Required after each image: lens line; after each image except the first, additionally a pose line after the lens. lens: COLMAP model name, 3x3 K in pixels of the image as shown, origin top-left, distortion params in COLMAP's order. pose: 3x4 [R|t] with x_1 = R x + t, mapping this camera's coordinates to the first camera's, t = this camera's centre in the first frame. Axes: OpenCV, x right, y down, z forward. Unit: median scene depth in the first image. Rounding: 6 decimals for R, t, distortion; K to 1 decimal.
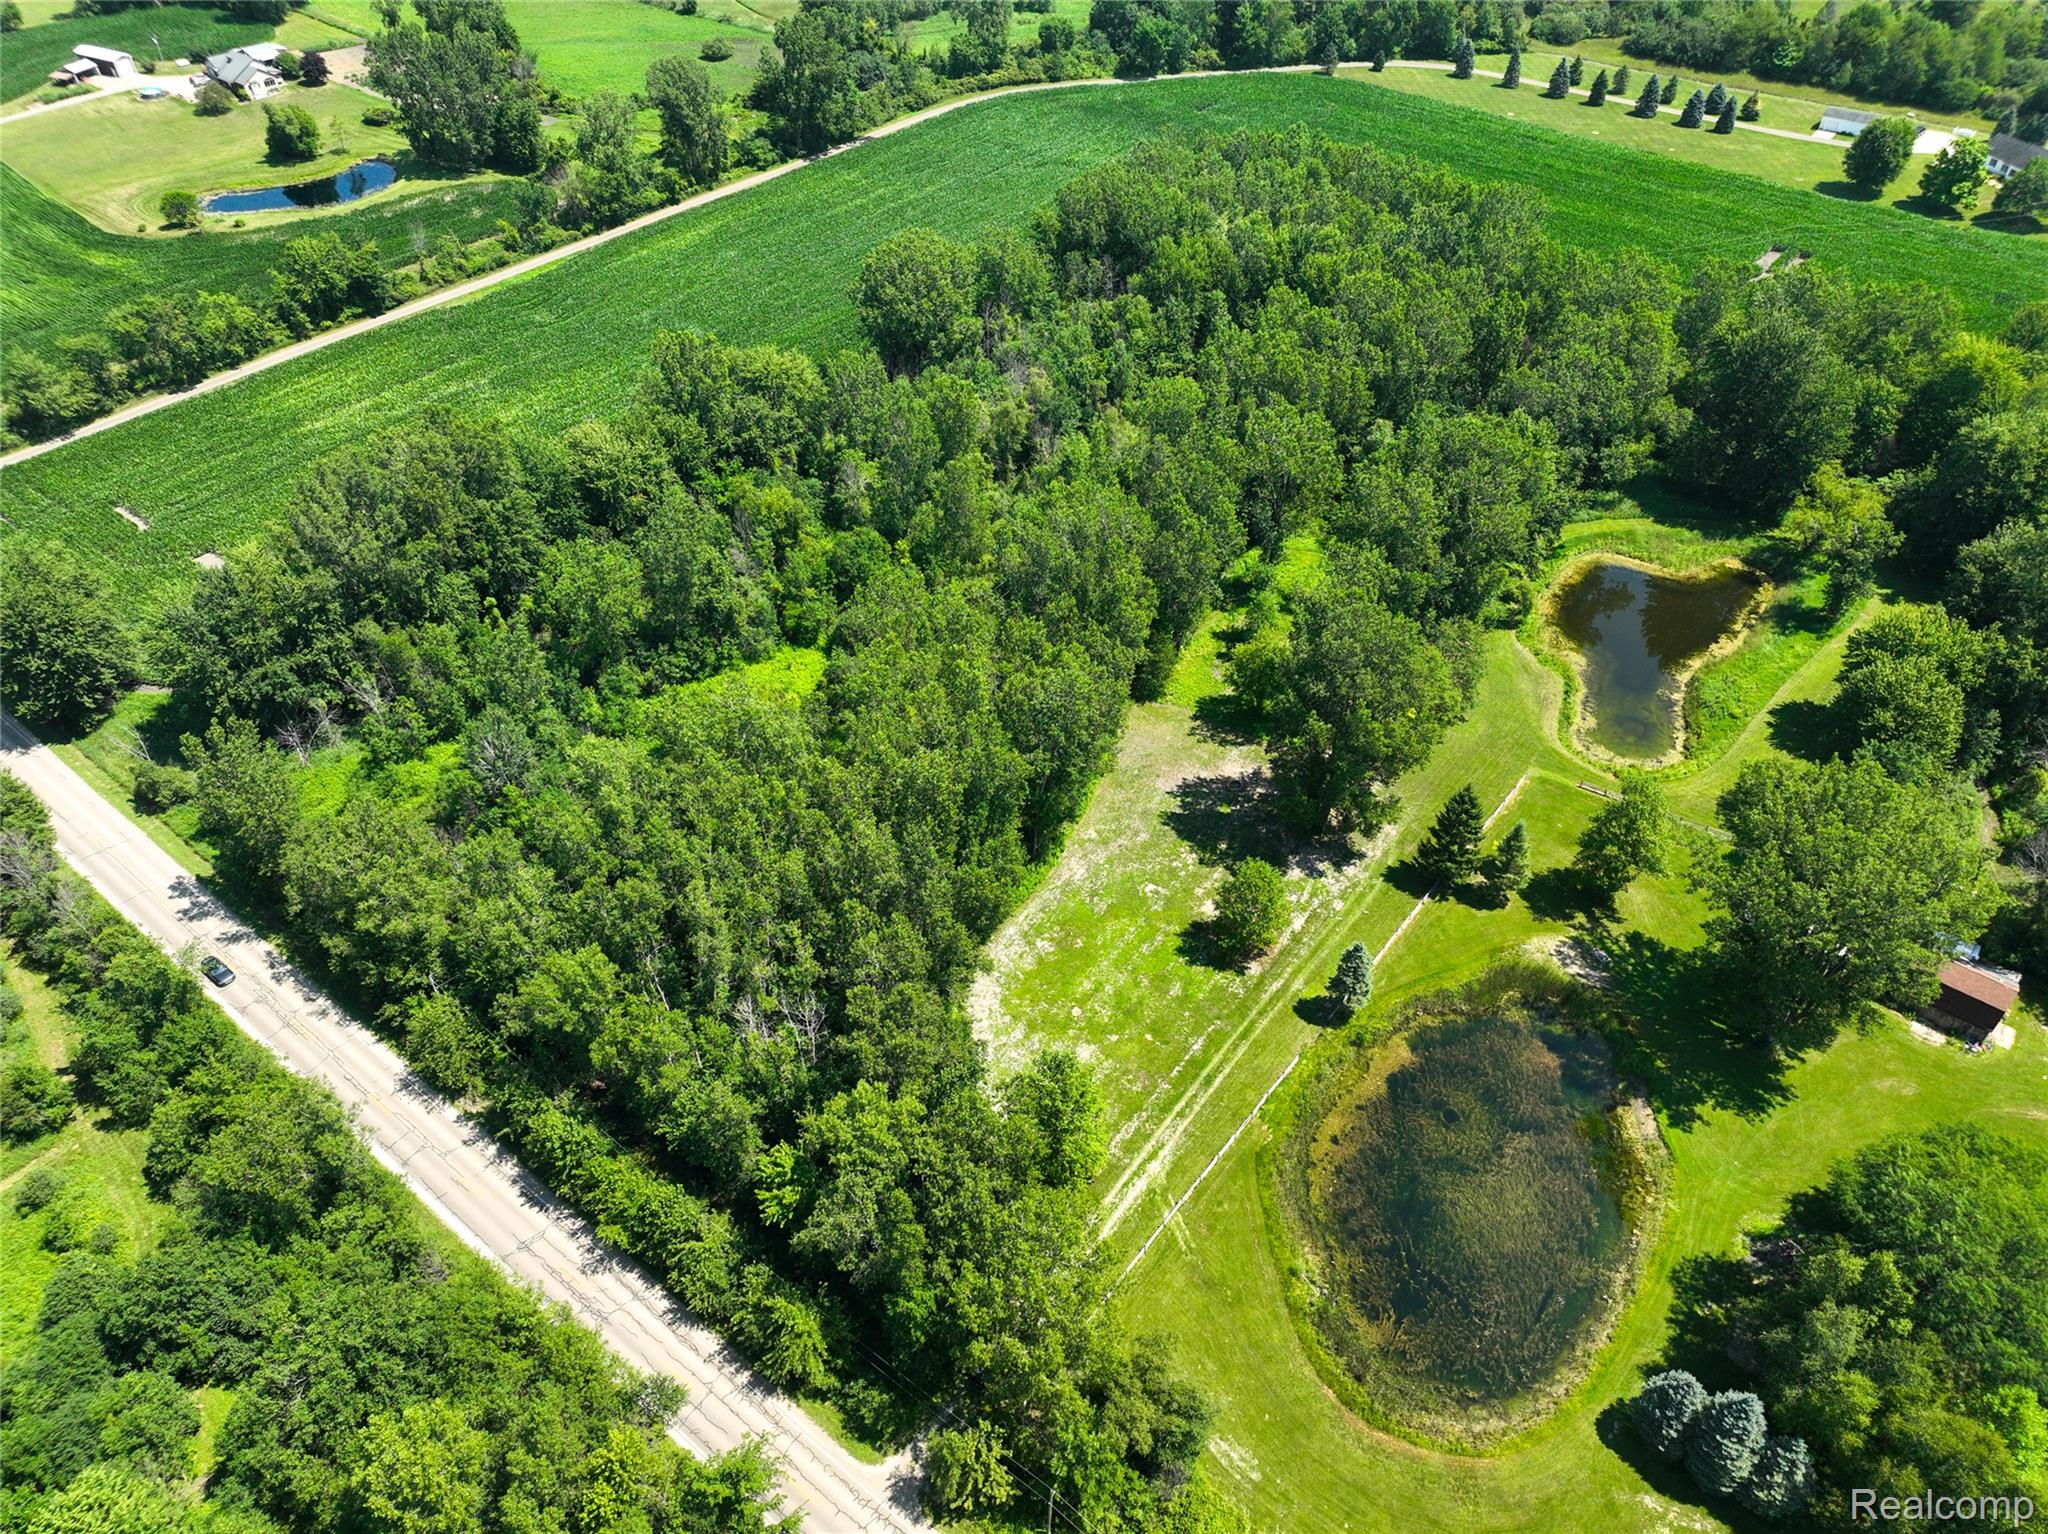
lens RADIAL K [[1428.8, 0, 1024.0], [0, 1428.8, 767.0], [0, 0, 1]] dist [-0.000903, 0.009584]
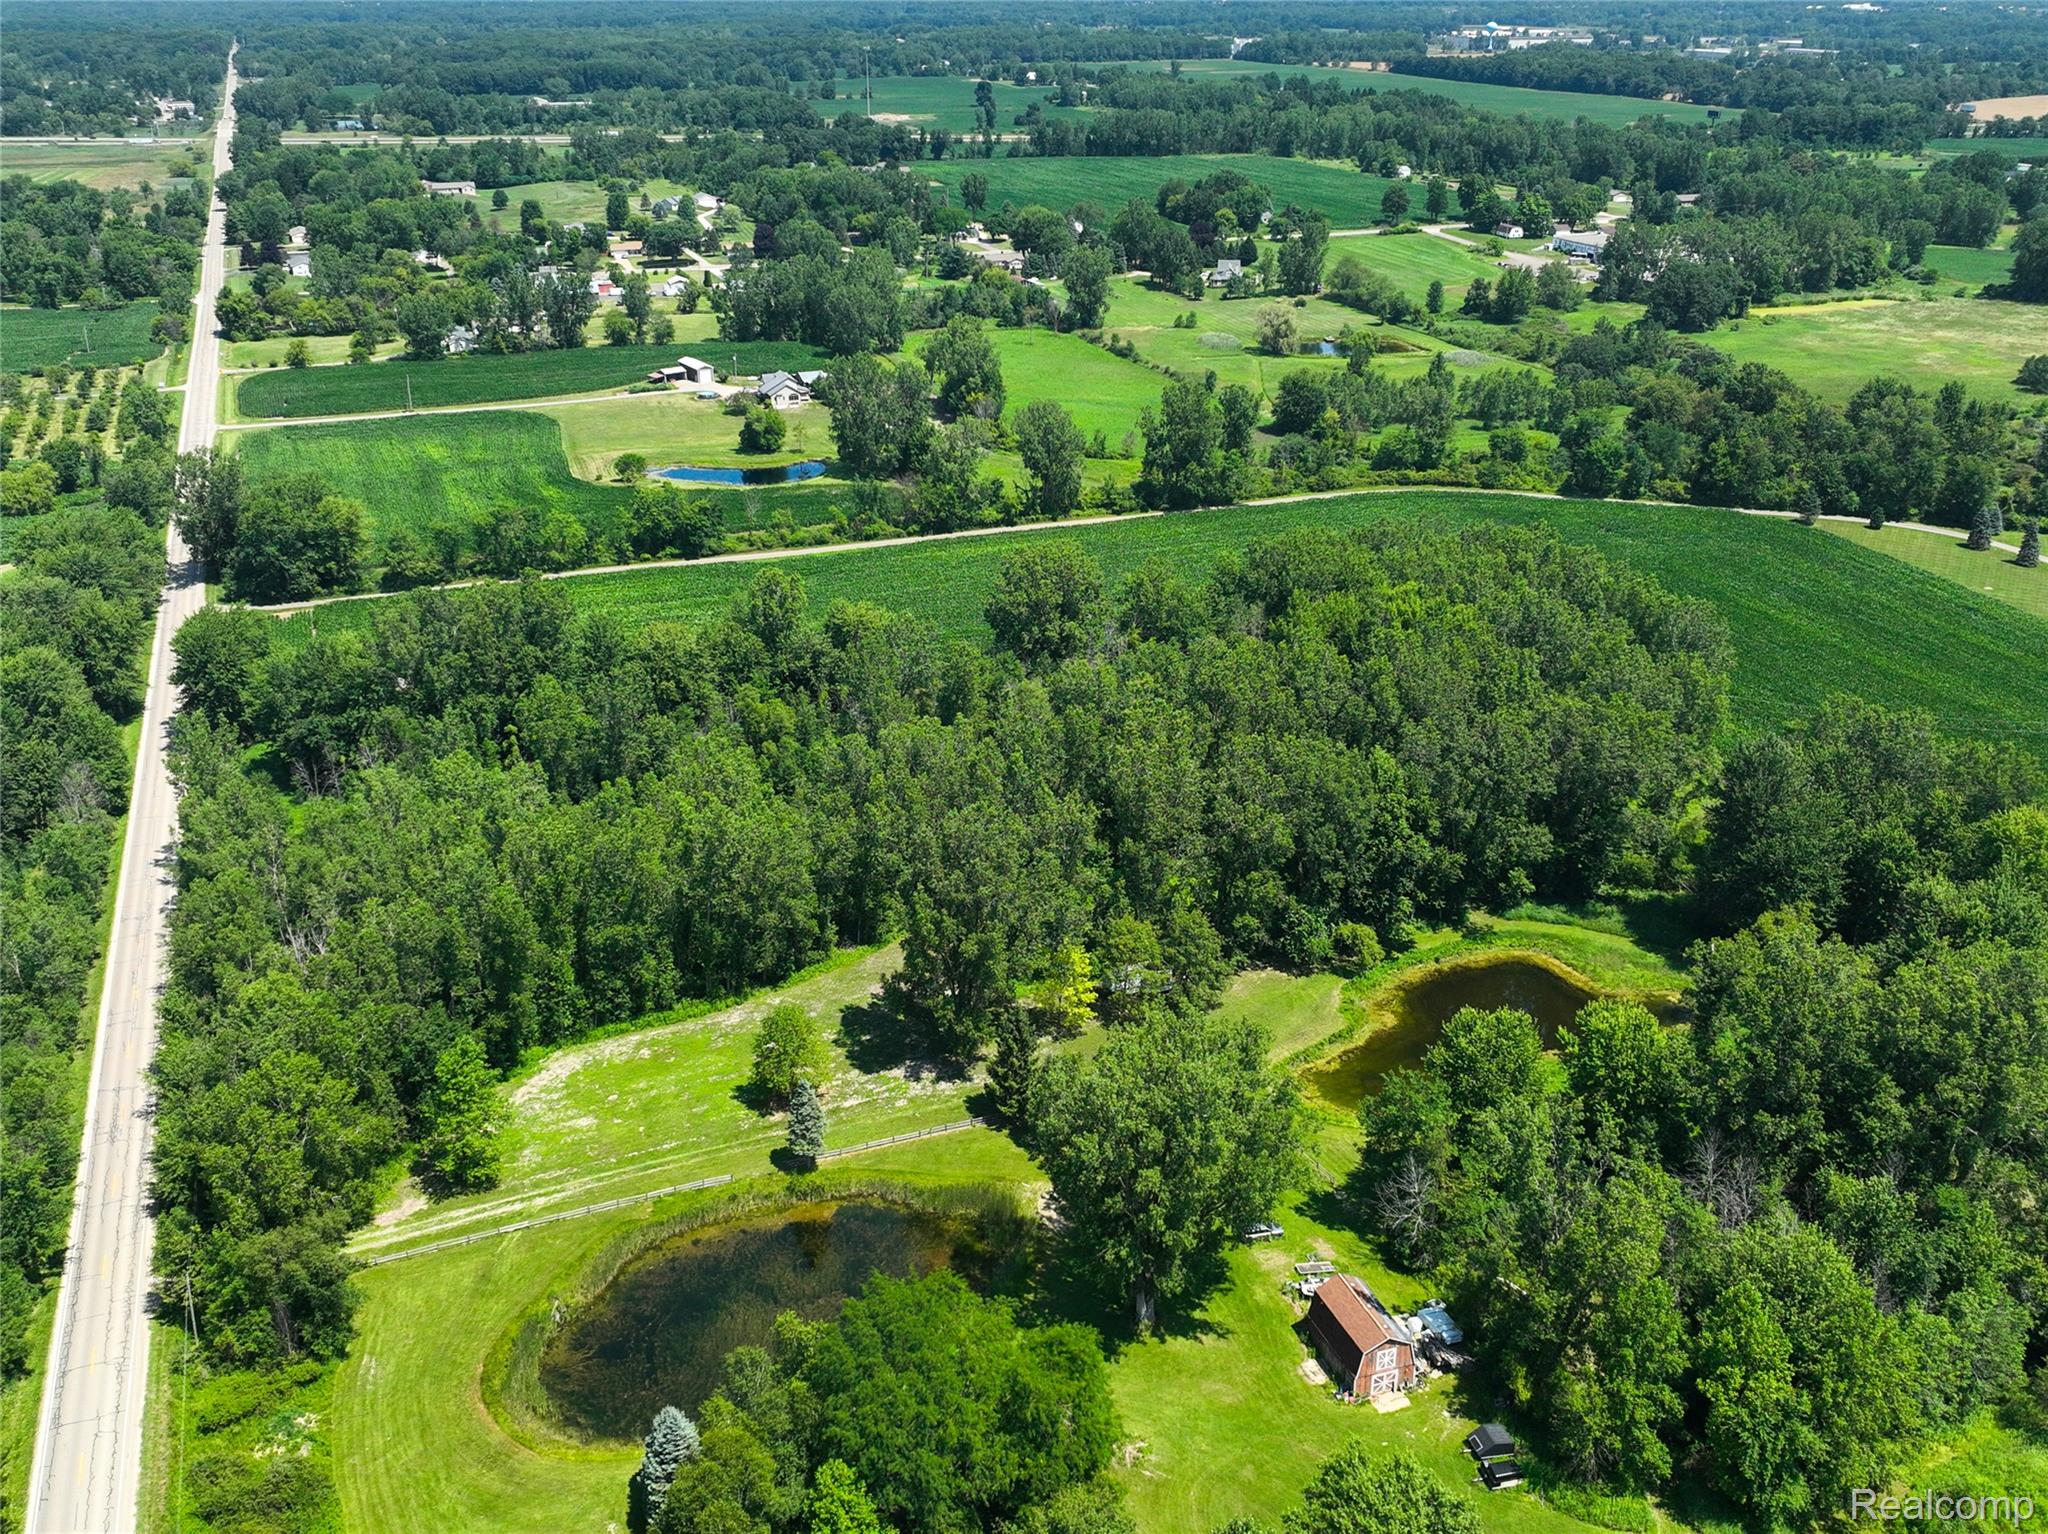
lens RADIAL K [[1782.3, 0, 1024.0], [0, 1782.3, 767.0], [0, 0, 1]] dist [0.003311, 0.004452]
pose [[0.874150, 0.199948, -0.442587, 0.356789], [-0.325179, 0.917855, -0.227597, 0.060621], [0.360723, 0.342874, 0.867362, -0.069239]]
